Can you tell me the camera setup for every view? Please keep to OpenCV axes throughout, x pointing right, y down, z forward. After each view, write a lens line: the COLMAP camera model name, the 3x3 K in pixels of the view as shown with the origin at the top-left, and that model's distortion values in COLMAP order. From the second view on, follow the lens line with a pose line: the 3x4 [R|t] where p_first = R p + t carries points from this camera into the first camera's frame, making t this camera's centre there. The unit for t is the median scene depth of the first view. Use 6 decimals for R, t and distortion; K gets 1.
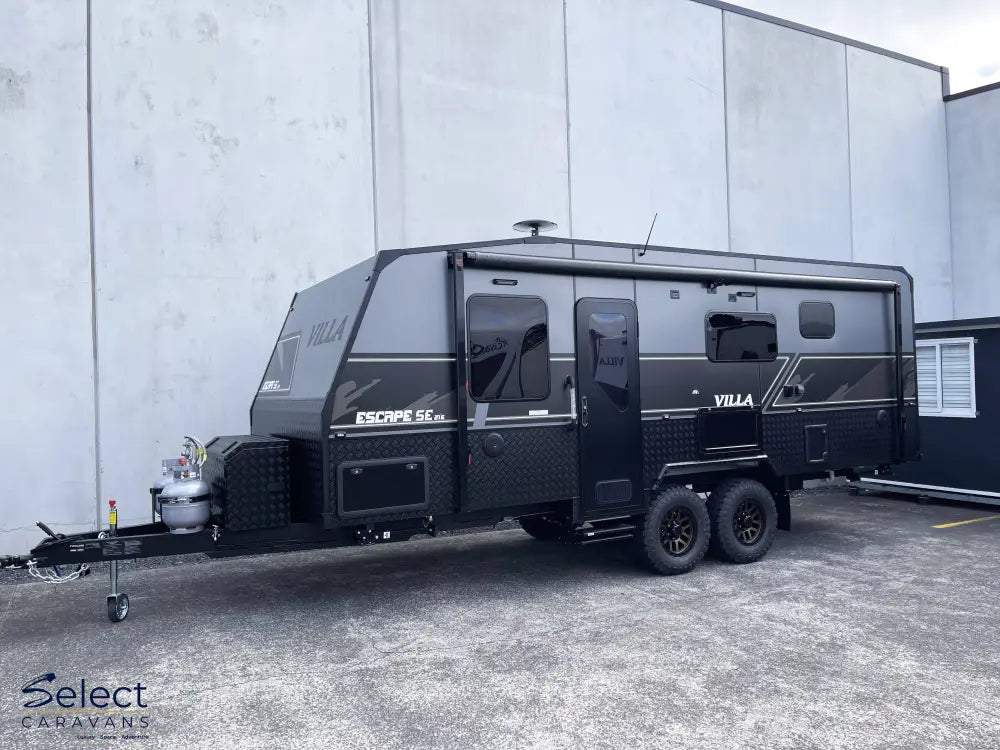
lens RADIAL K [[755.9, 0, 500.1], [0, 755.9, 375.5], [0, 0, 1]] dist [0.009048, -0.002947]
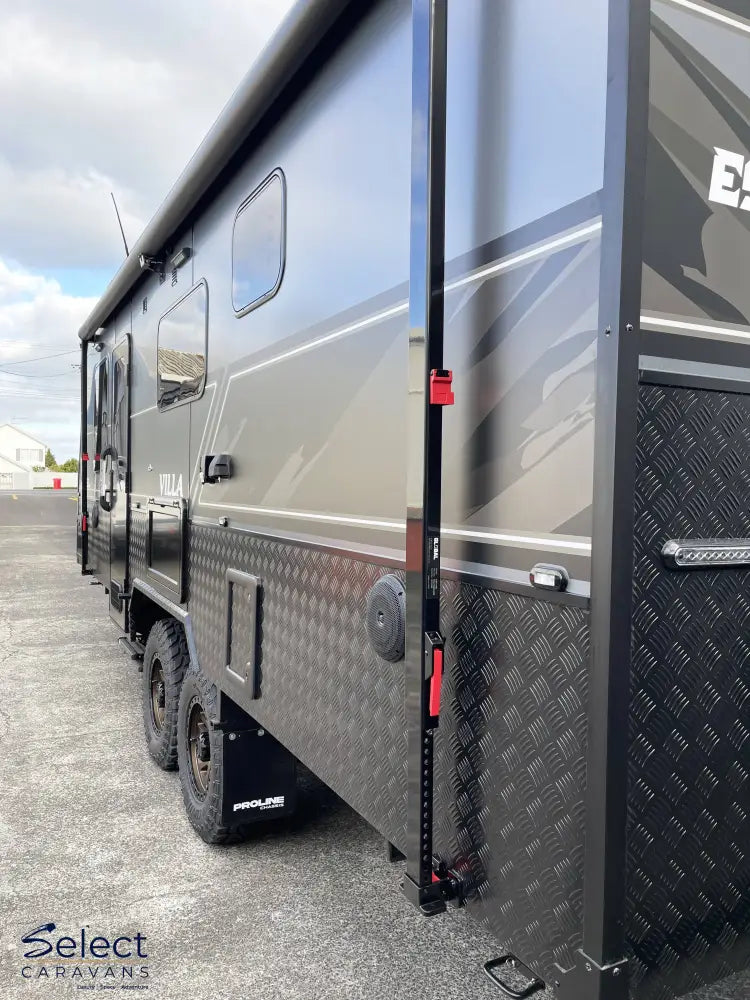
lens RADIAL K [[755.9, 0, 374.2], [0, 755.9, 499.9], [0, 0, 1]] dist [0.009048, -0.002947]
pose [[-0.030543, 0.053296, -0.998112, 0.826730], [0.003042, 0.998578, 0.053228, 0.017624], [0.999529, -0.001410, -0.030662, 1.186265]]
